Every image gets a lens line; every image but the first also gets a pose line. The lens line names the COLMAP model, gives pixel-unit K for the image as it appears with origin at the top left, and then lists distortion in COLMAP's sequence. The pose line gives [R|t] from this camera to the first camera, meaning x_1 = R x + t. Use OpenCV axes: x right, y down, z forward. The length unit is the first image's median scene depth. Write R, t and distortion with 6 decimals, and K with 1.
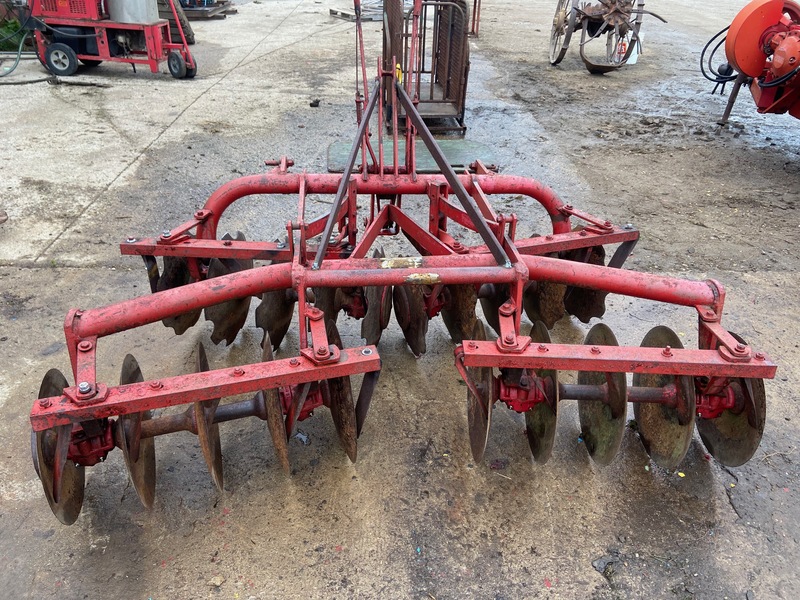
lens RADIAL K [[602.4, 0, 405.0], [0, 602.4, 299.6], [0, 0, 1]] dist [0.119510, -0.144554]
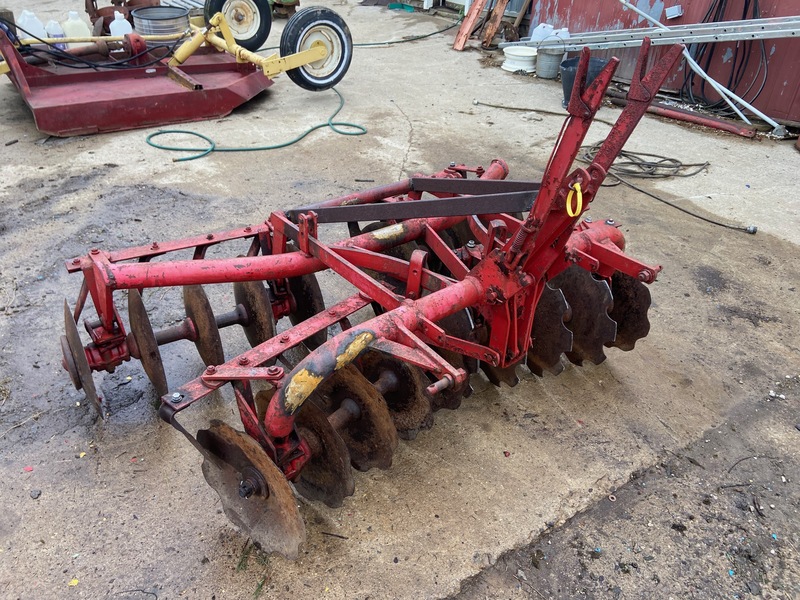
lens RADIAL K [[602.4, 0, 393.6], [0, 602.4, 304.9], [0, 0, 1]] dist [0.119510, -0.144554]
pose [[-0.841985, 0.230538, -0.487763, 0.223581], [-0.341320, 0.472537, 0.812533, -0.362648], [0.417806, 0.850624, -0.319182, 0.582591]]
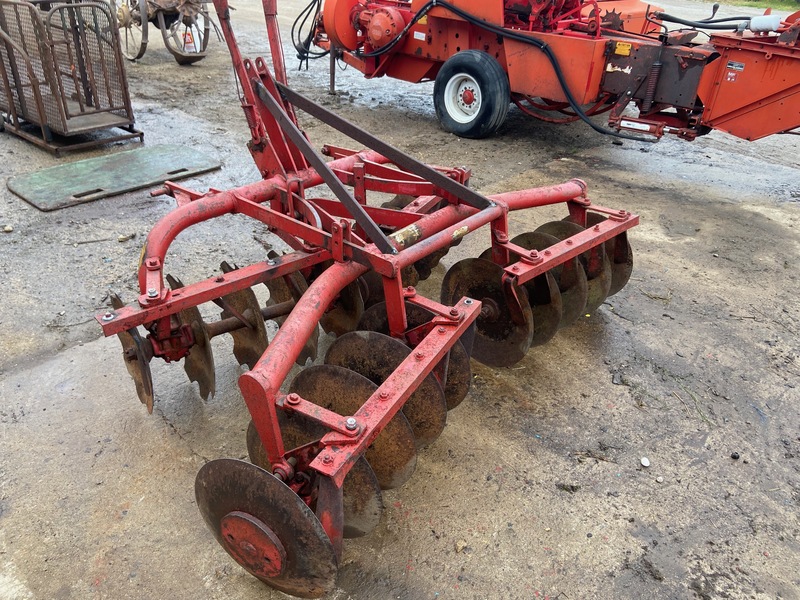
lens RADIAL K [[602.4, 0, 398.3], [0, 602.4, 295.3], [0, 0, 1]] dist [0.119510, -0.144554]
pose [[0.711728, -0.355162, 0.606056, -0.285761], [0.349946, 0.927354, 0.132487, -0.042054], [-0.609082, 0.117792, 0.784311, 0.056587]]
